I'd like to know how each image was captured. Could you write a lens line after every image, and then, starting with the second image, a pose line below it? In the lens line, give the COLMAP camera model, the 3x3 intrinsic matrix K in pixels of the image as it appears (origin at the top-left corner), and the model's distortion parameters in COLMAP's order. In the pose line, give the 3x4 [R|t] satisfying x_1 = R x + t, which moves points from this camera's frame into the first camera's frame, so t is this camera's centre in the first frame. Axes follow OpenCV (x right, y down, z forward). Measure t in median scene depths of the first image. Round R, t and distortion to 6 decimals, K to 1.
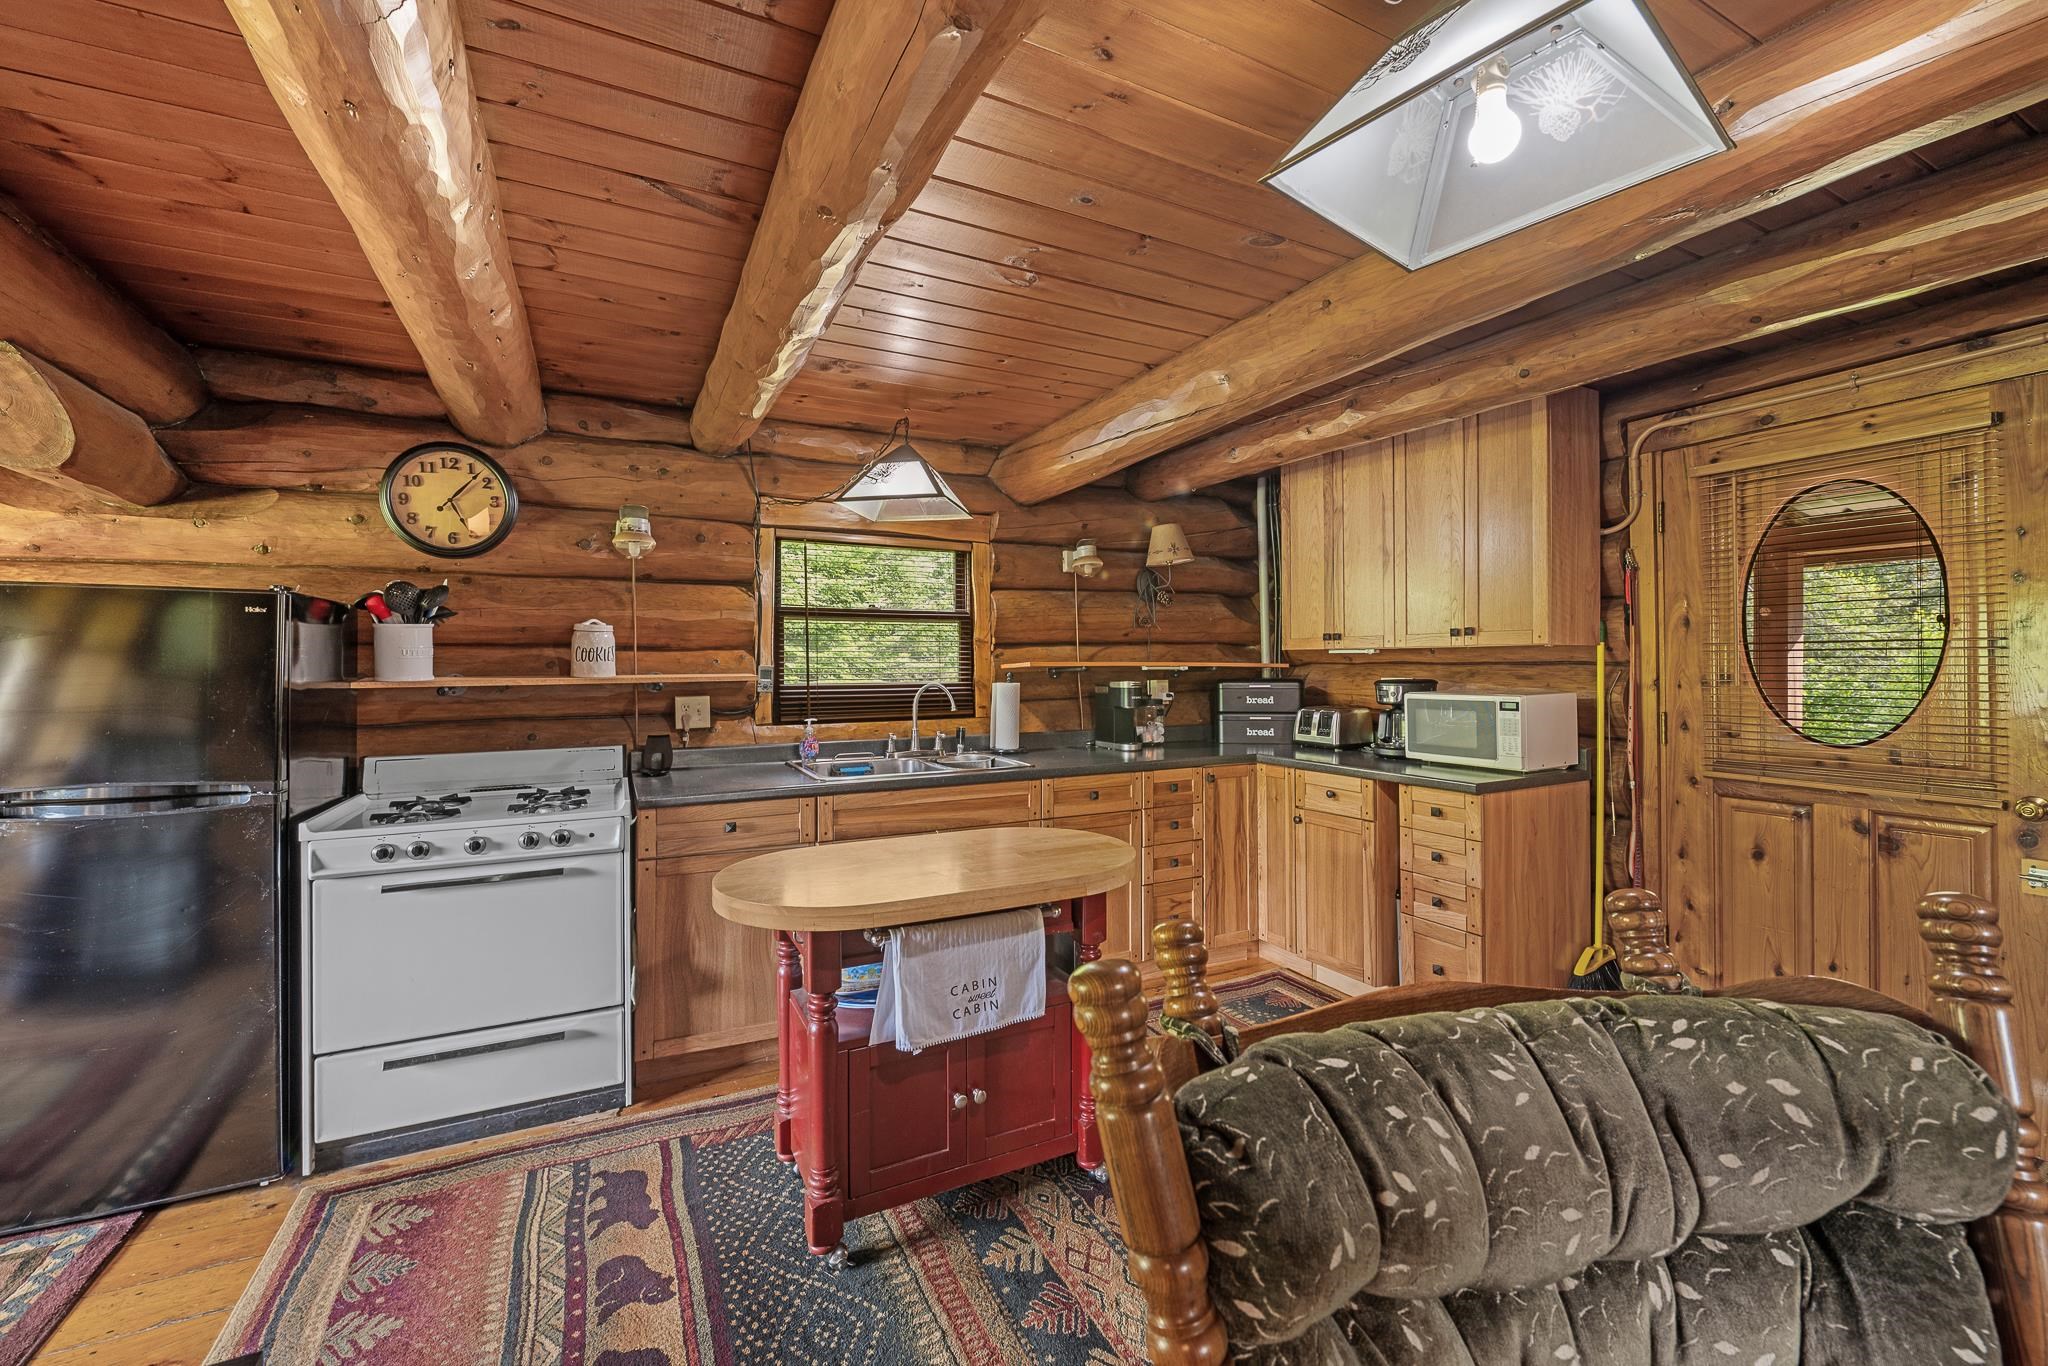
lens RADIAL K [[822.7, 0, 1017.0], [0, 822.7, 662.4], [0, 0, 1]] dist [-0.007450, -0.000597]
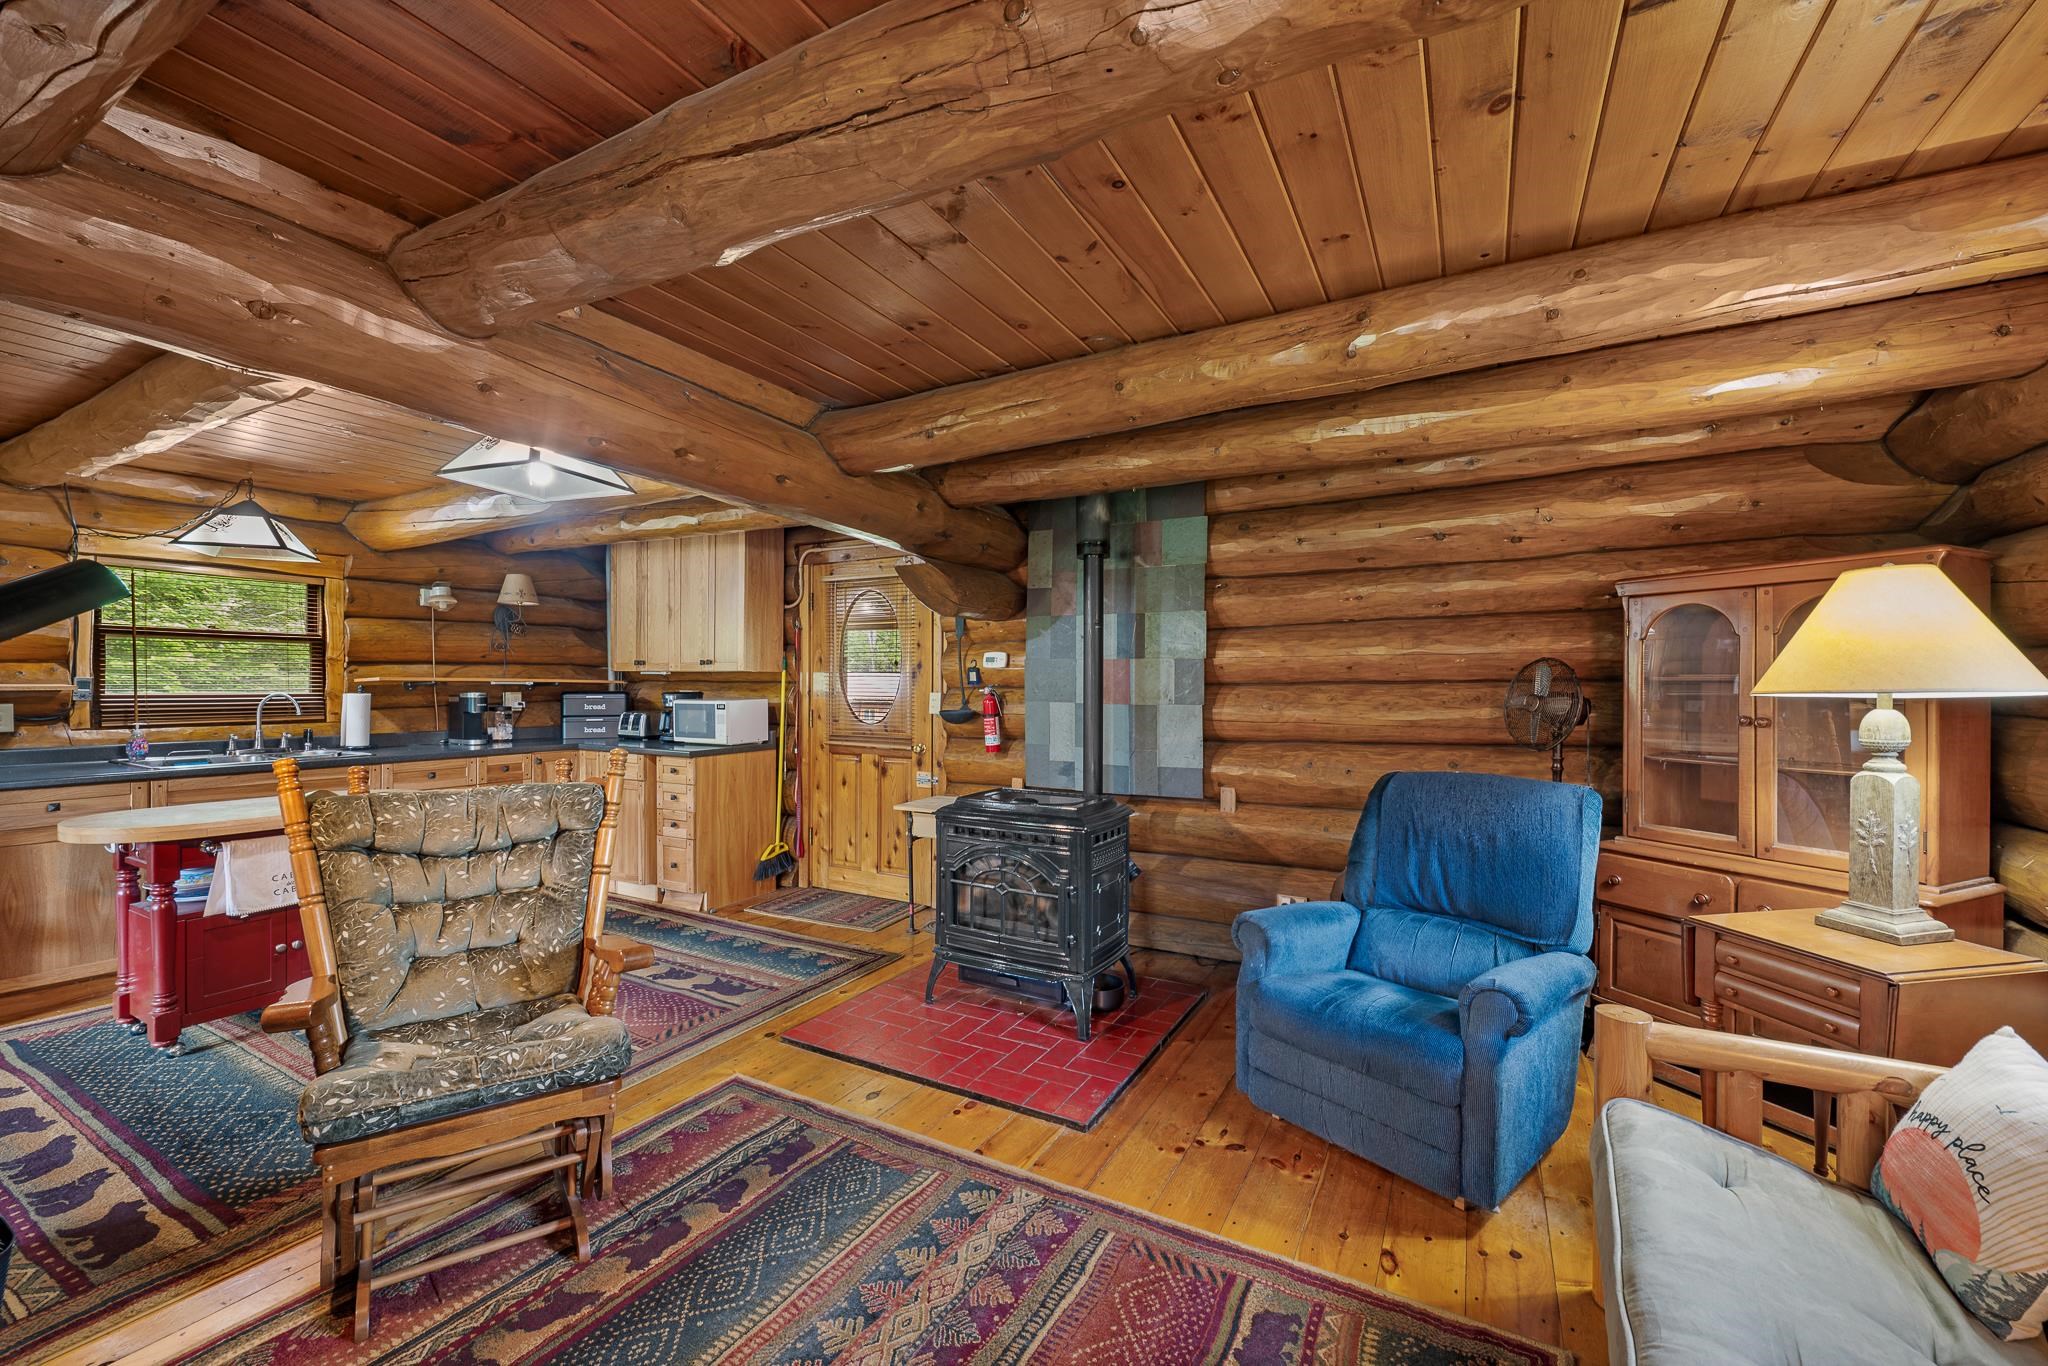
lens RADIAL K [[822.7, 0, 1017.8], [0, 822.7, 686.9], [0, 0, 1]] dist [-0.007450, -0.000597]
pose [[0.825630, 0.006836, 0.564170, 0.137804], [-0.011684, 0.999919, 0.004984, -0.003544], [-0.564091, -0.010707, 0.825643, -0.718517]]
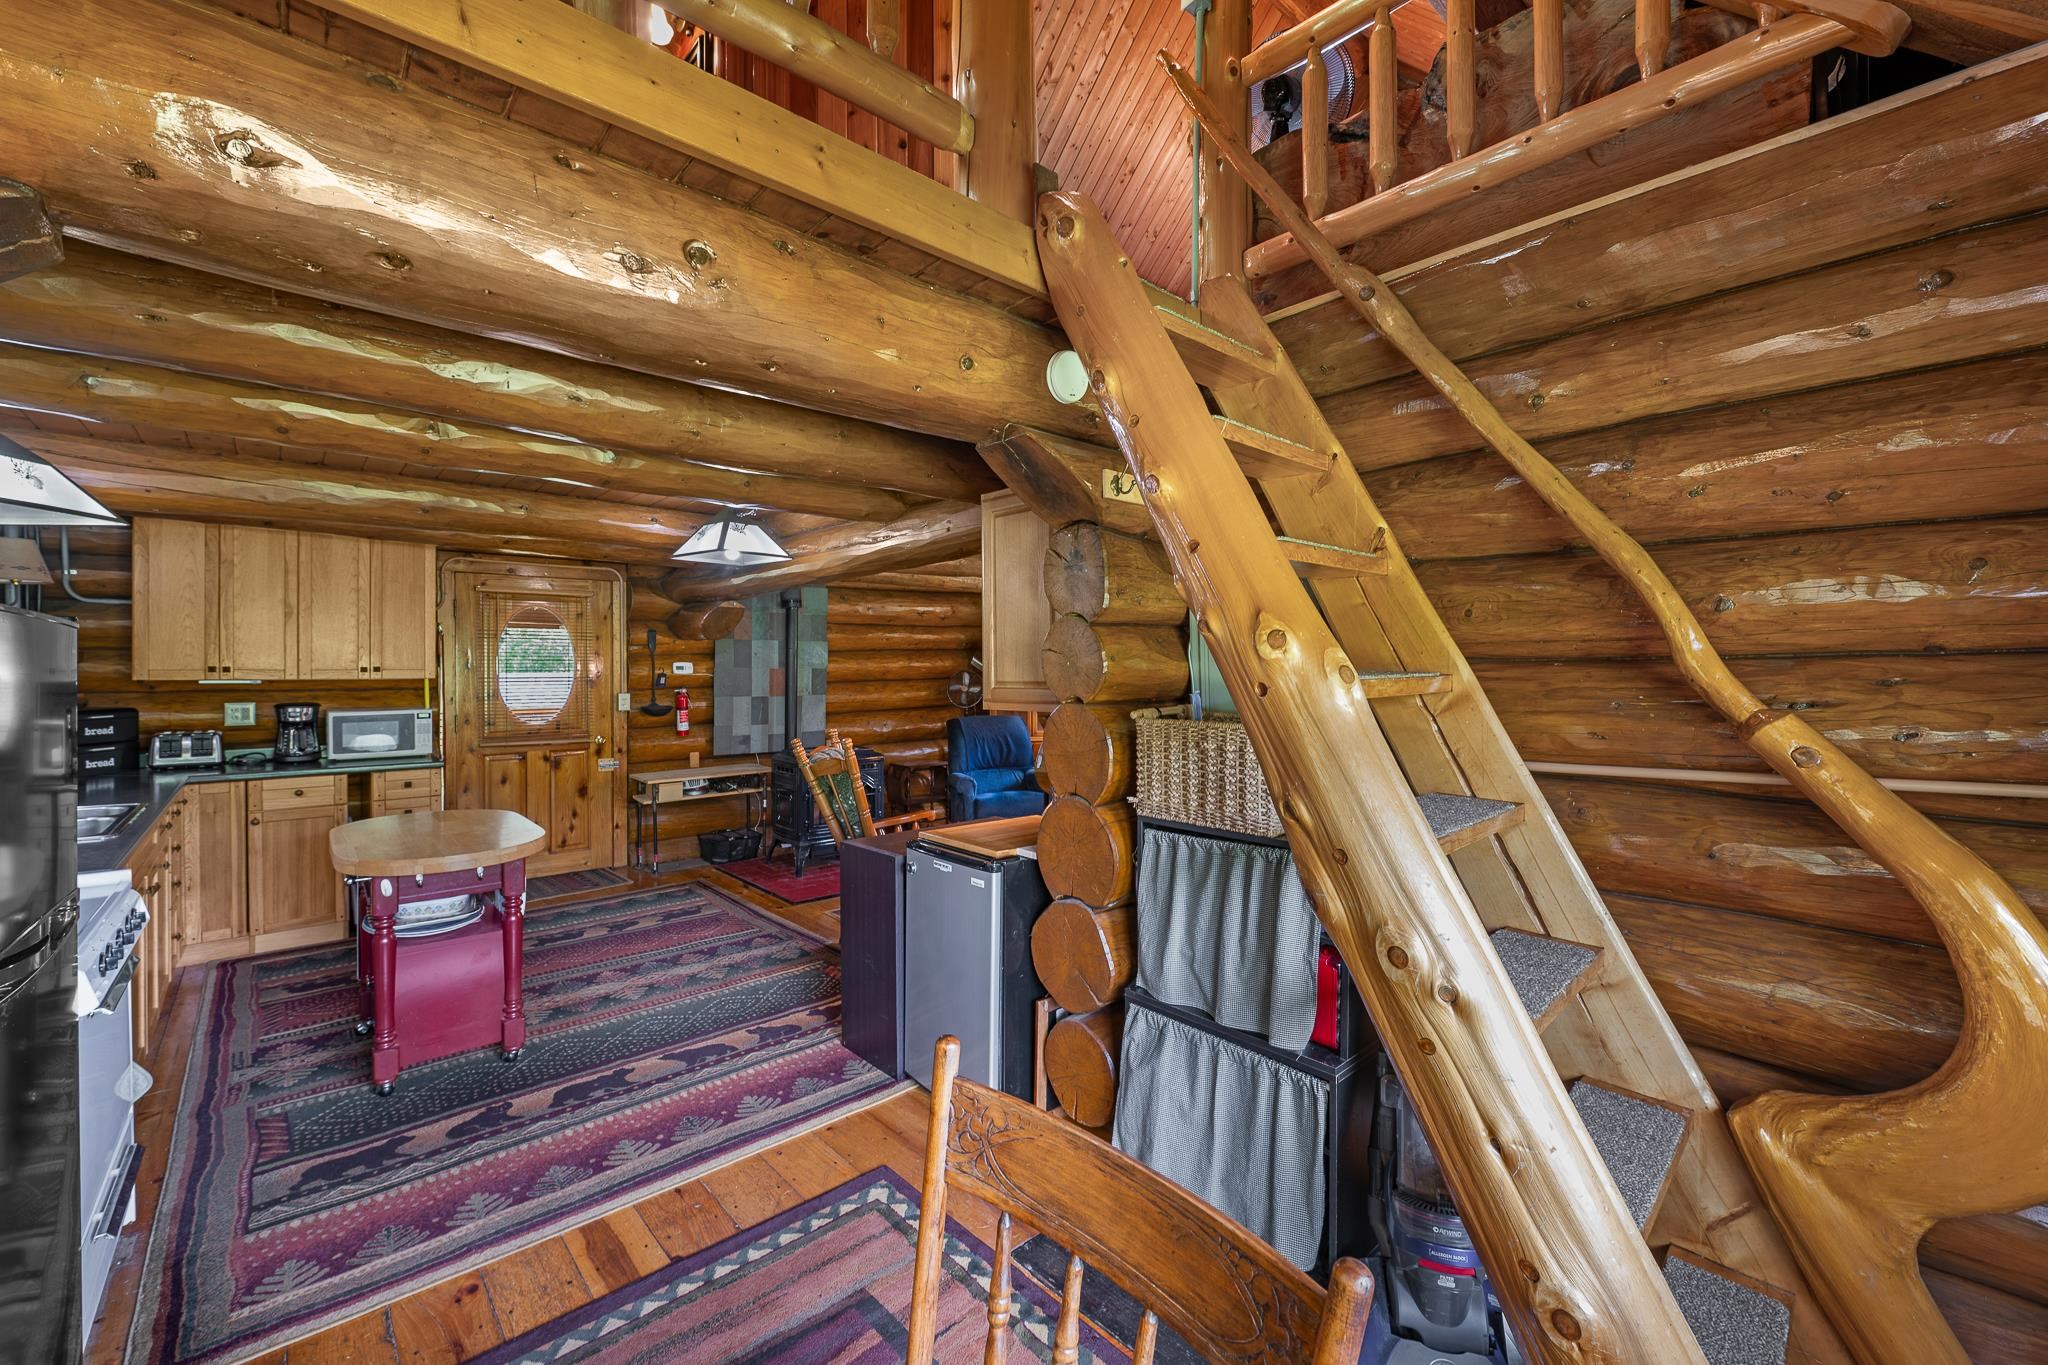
lens RADIAL K [[822.7, 0, 1022.3], [0, 822.7, 675.0], [0, 0, 1]] dist [-0.007450, -0.000597]
pose [[-0.264952, -0.002983, 0.964257, -1.248306], [-0.001524, 0.999995, 0.002675, -0.033826], [-0.964261, -0.000761, -0.264955, 0.257642]]
